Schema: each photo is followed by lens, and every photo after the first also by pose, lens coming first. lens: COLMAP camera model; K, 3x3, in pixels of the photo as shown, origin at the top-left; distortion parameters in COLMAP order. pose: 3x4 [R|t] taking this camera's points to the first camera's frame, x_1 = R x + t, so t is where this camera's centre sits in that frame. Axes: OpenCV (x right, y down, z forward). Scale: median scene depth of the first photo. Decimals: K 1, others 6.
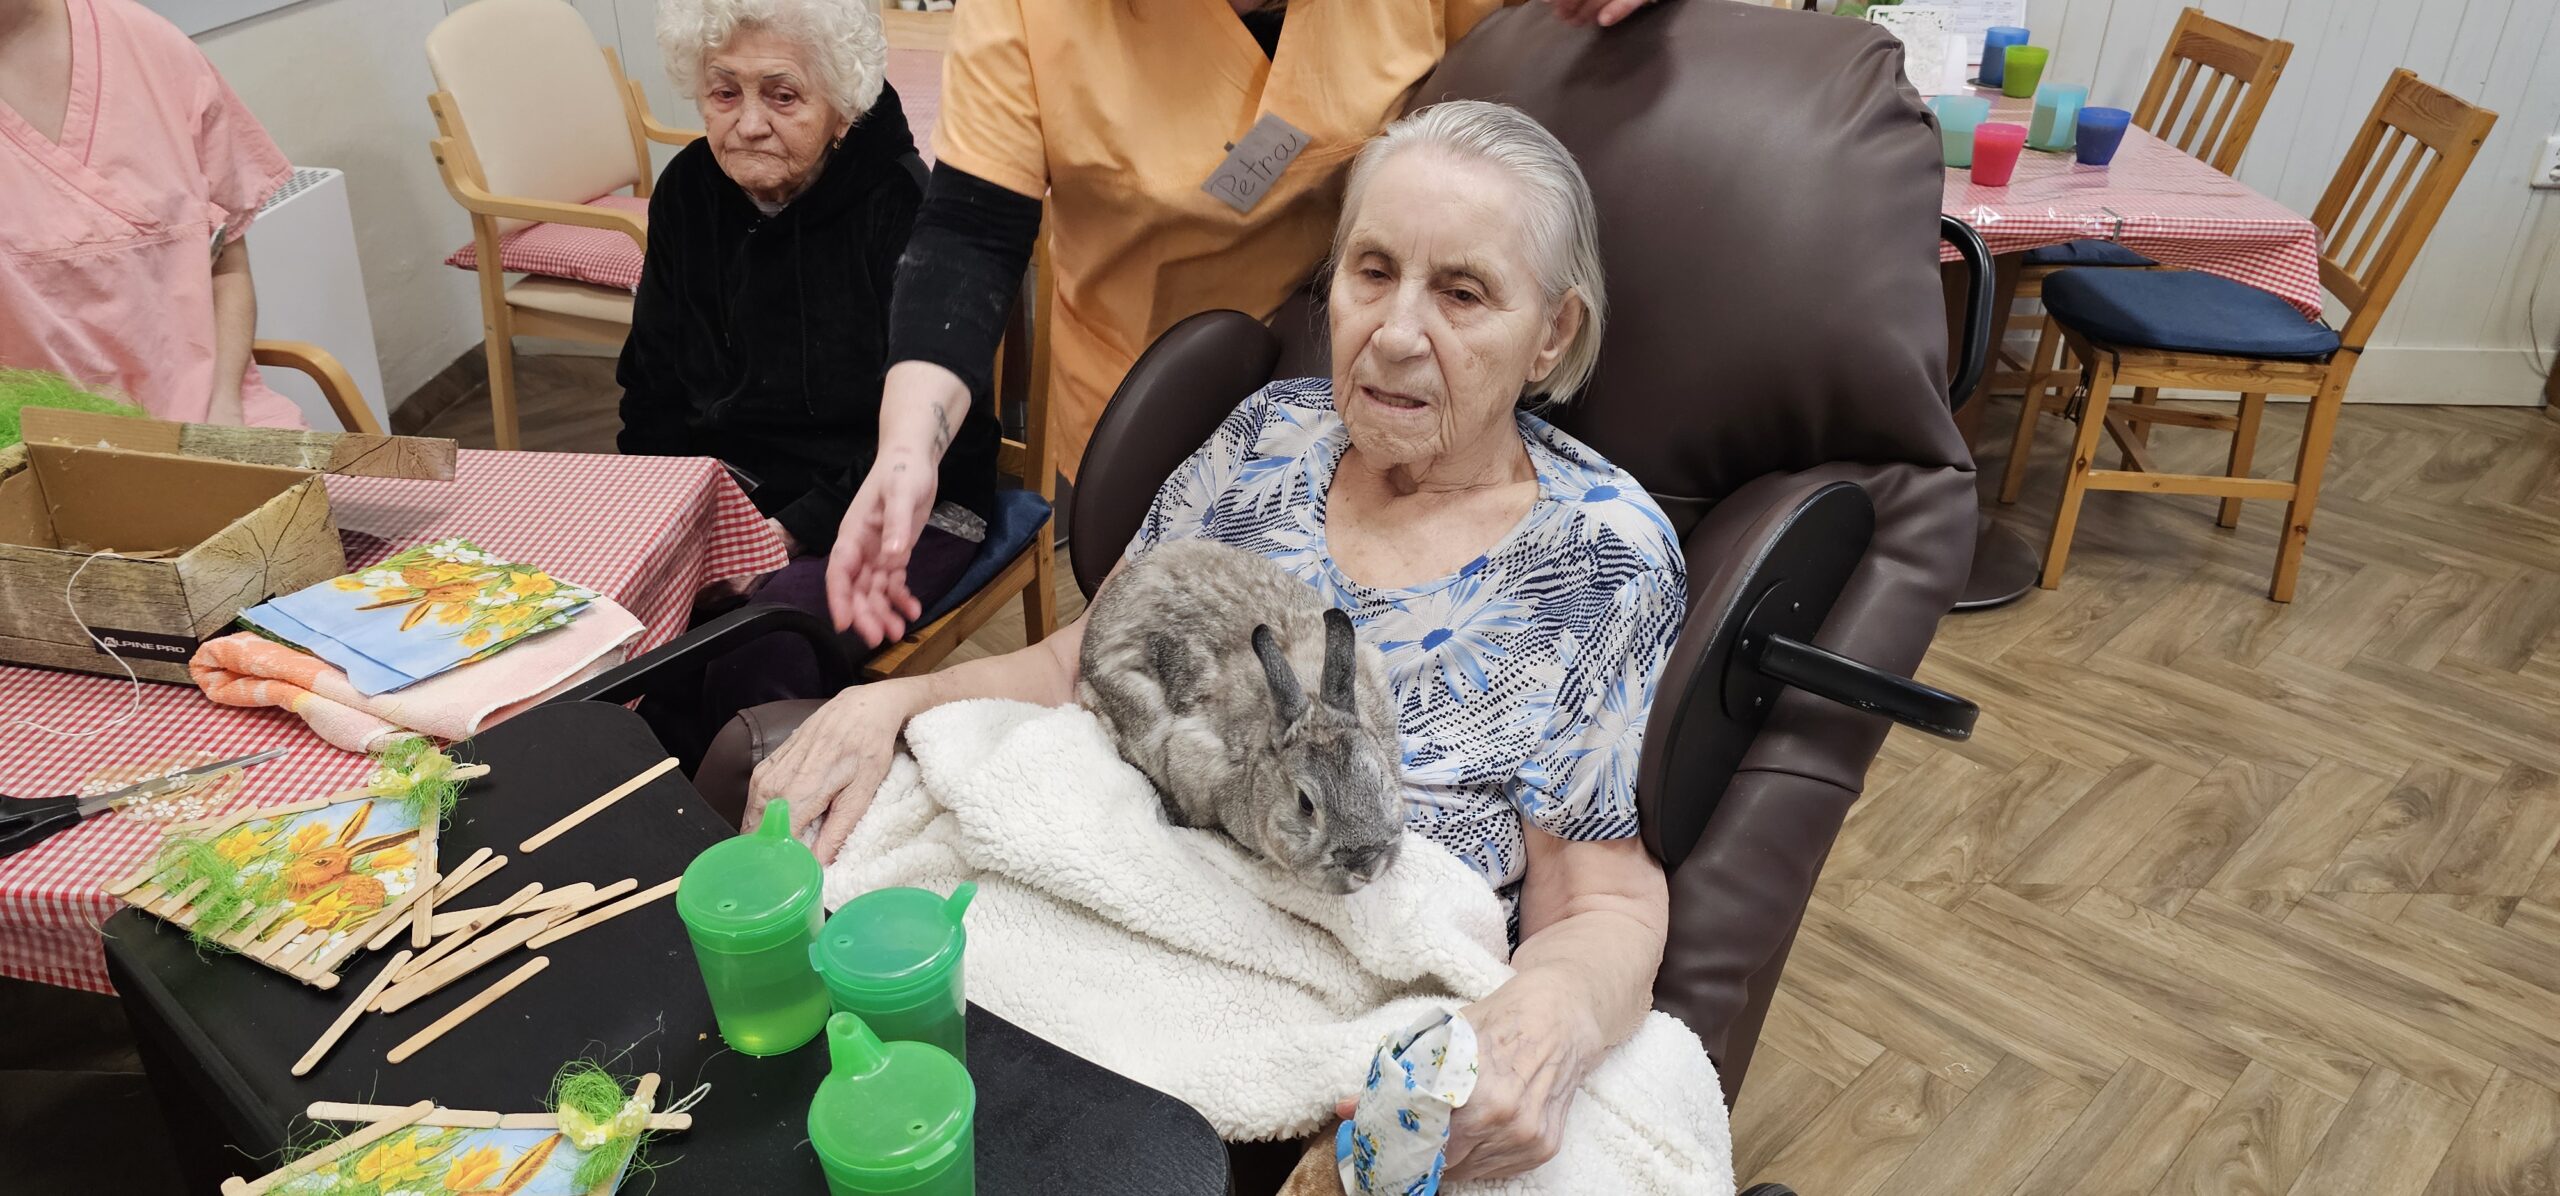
lens RADIAL K [[1728.7, 0, 1277.6], [0, 1728.7, 629.3], [0, 0, 1]] dist [0.047516, -0.040410]
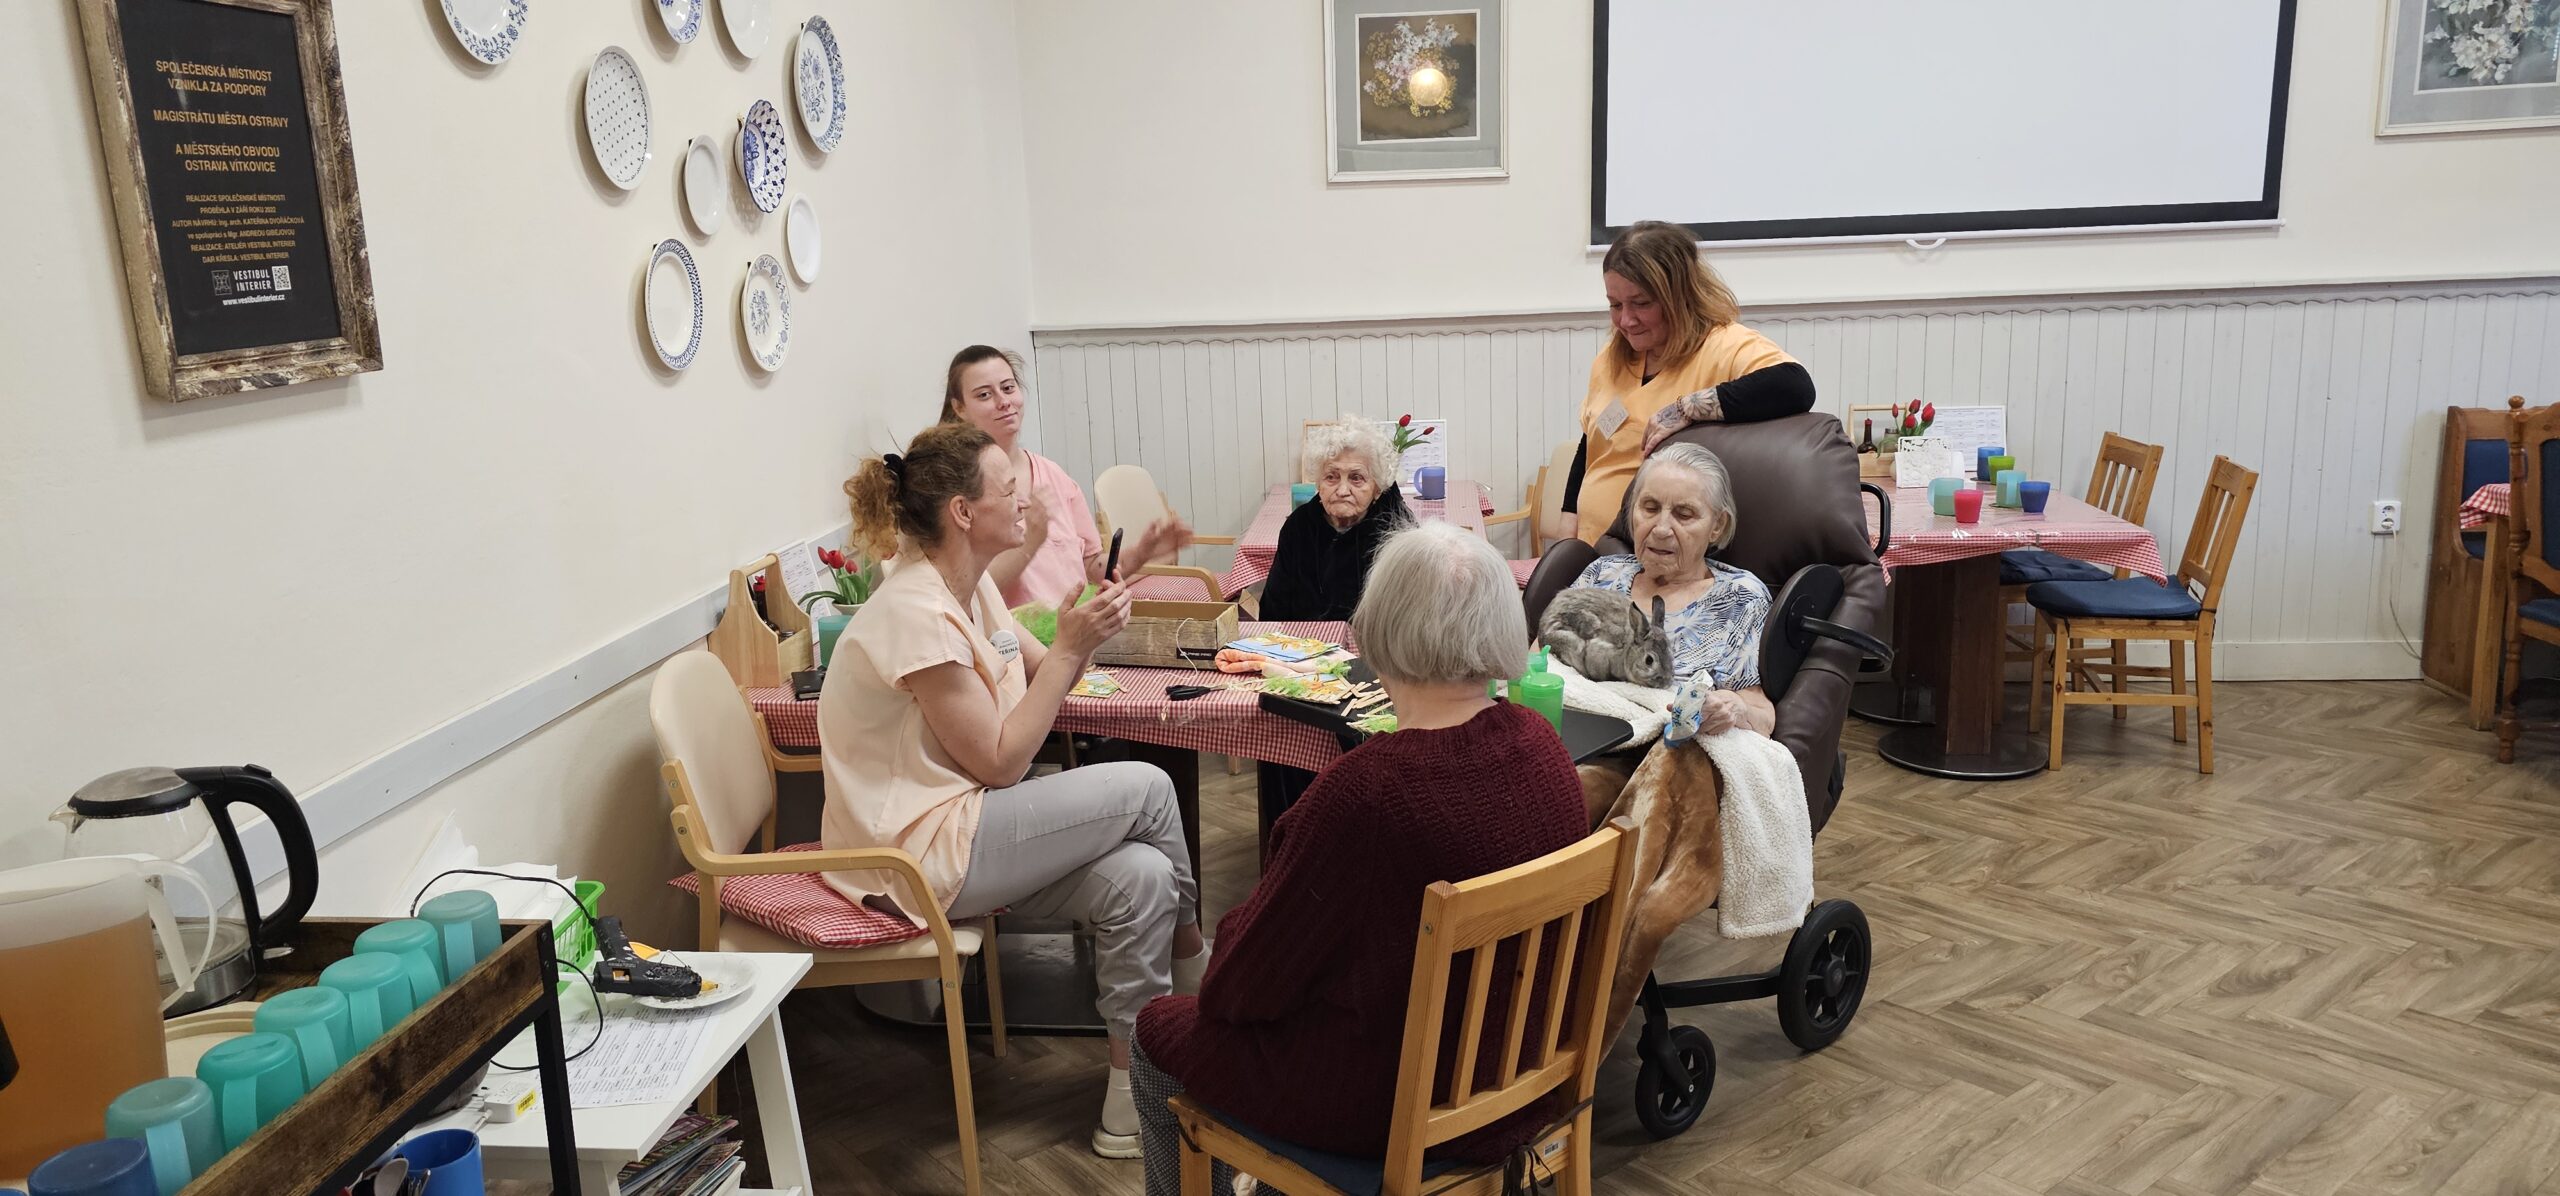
lens RADIAL K [[1738.9, 0, 1280.0], [0, 1738.9, 598.0], [0, 0, 1]] dist [0.058062, -0.054644]
pose [[0.994850, -0.035650, -0.094878, -0.134831], [0.006332, 0.956132, -0.292869, 0.378134], [0.101156, 0.290760, 0.951434, -0.834885]]
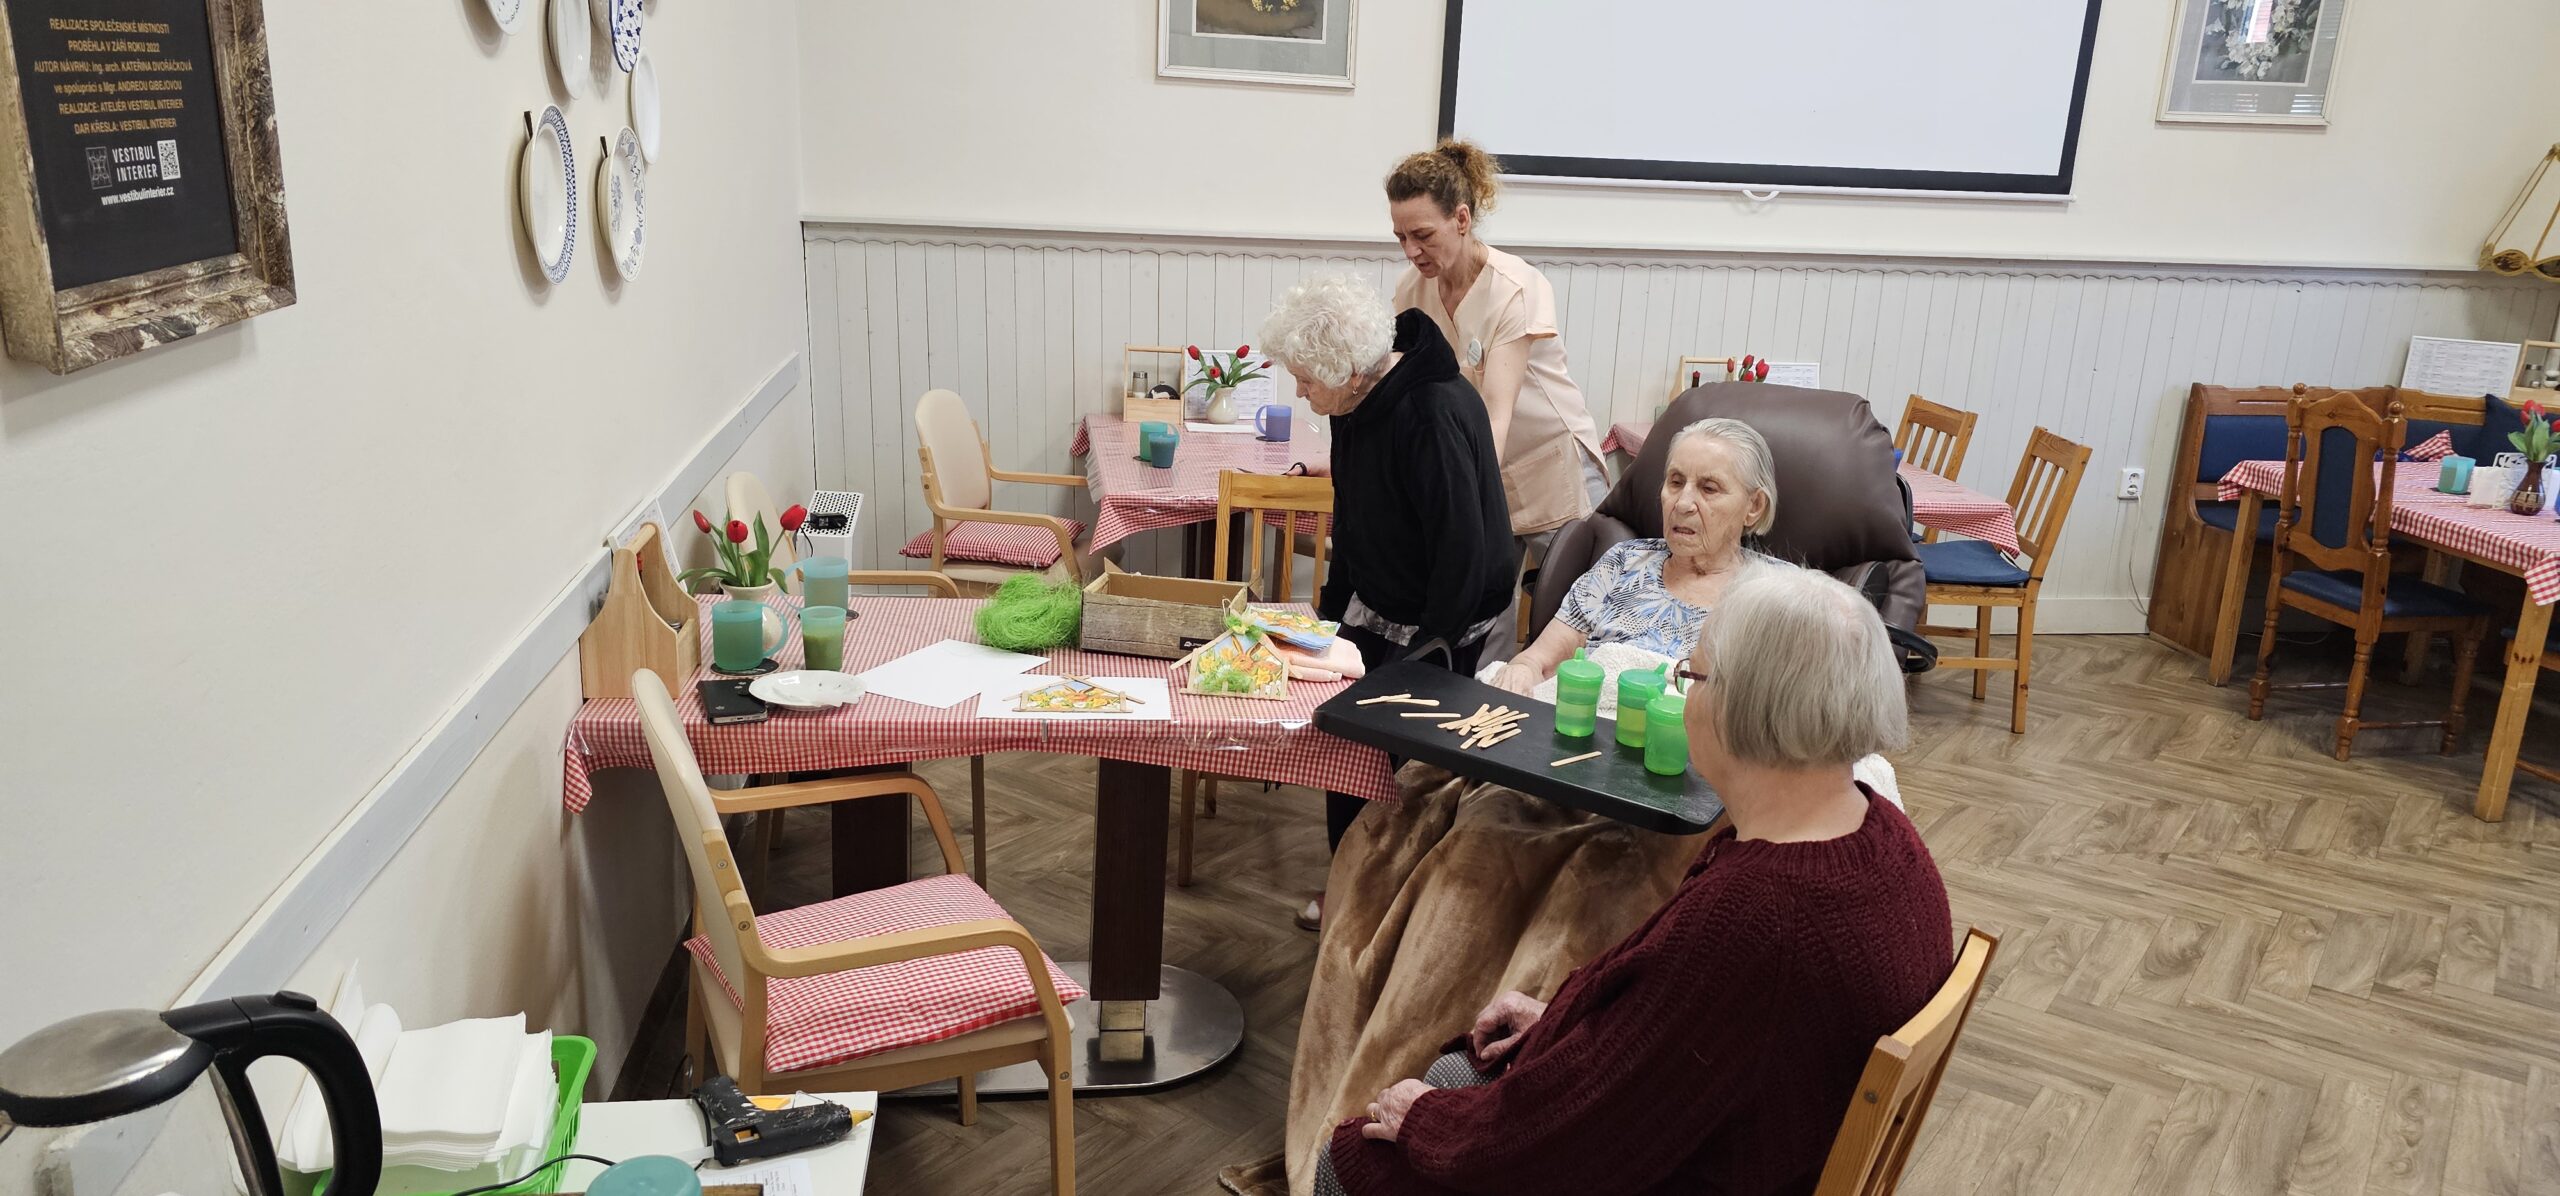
lens RADIAL K [[1722.1, 0, 1323.8], [0, 1722.1, 625.1], [0, 0, 1]] dist [0.055553, -0.054939]
pose [[0.985219, -0.024579, 0.169530, -0.452604], [0.060158, 0.976265, -0.208059, 0.240413], [-0.160392, 0.215182, 0.963313, -0.644955]]
